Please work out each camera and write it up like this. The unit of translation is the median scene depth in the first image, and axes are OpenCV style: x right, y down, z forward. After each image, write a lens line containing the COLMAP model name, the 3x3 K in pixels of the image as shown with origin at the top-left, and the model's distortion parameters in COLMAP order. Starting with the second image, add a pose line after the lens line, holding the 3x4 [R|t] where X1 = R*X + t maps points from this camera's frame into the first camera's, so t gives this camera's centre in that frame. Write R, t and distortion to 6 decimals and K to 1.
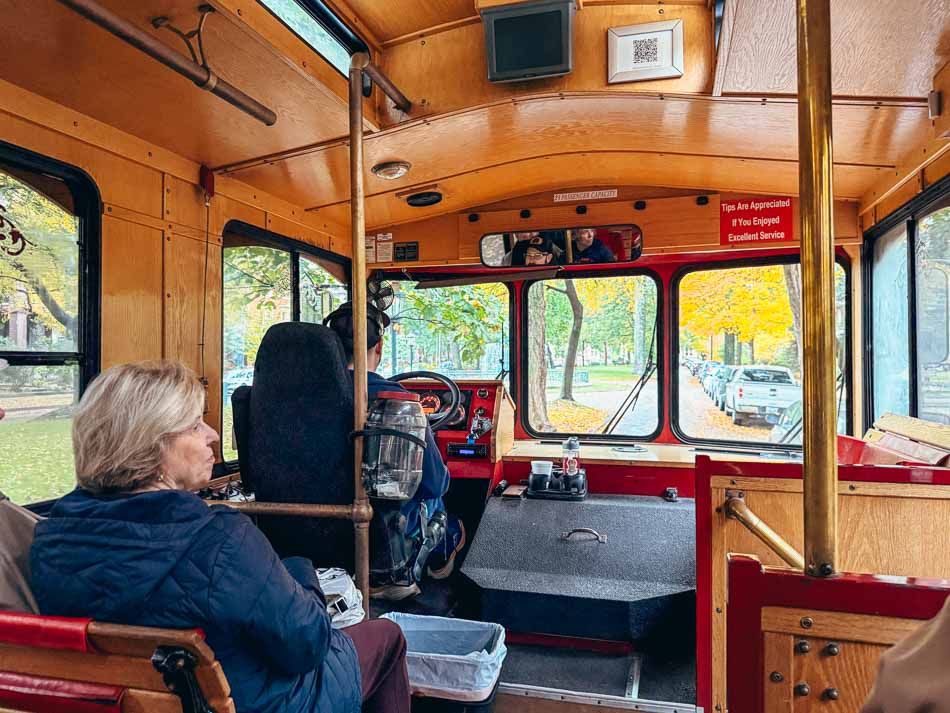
lens RADIAL K [[647.7, 0, 475.0], [0, 647.7, 356.5], [0, 0, 1]] dist [0.116571, -0.000189]
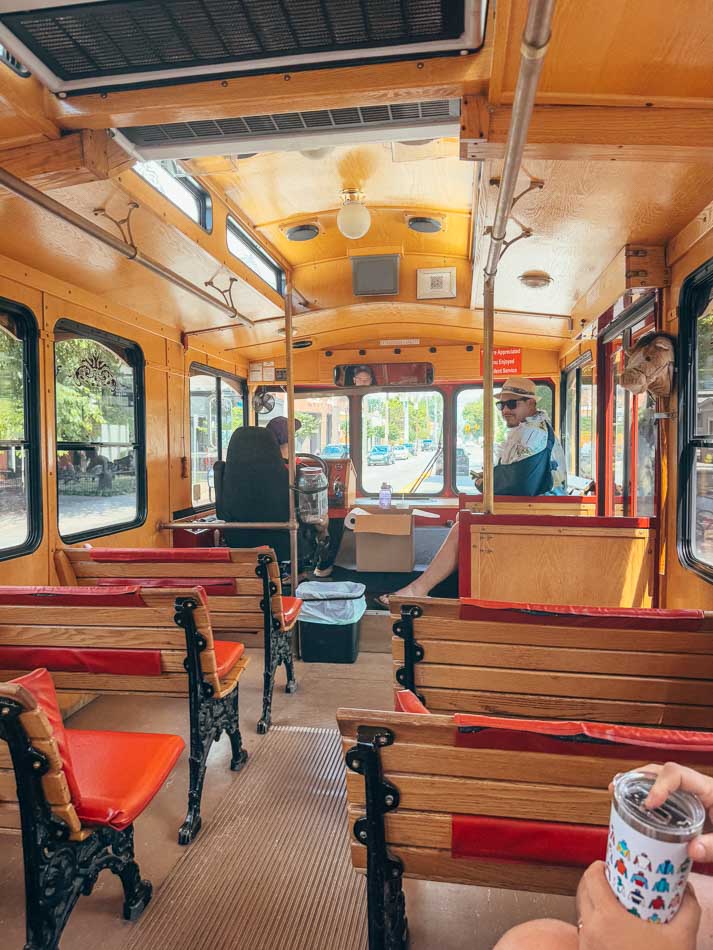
lens RADIAL K [[658.5, 0, 356.5], [0, 658.5, 475.0], [0, 0, 1]] dist [-0.272355, -0.000511]
pose [[0.989725, 0.003663, 0.142937, -0.161971], [-0.011154, 0.998603, 0.051641, -0.007714], [-0.142548, -0.052705, 0.988384, -0.565184]]
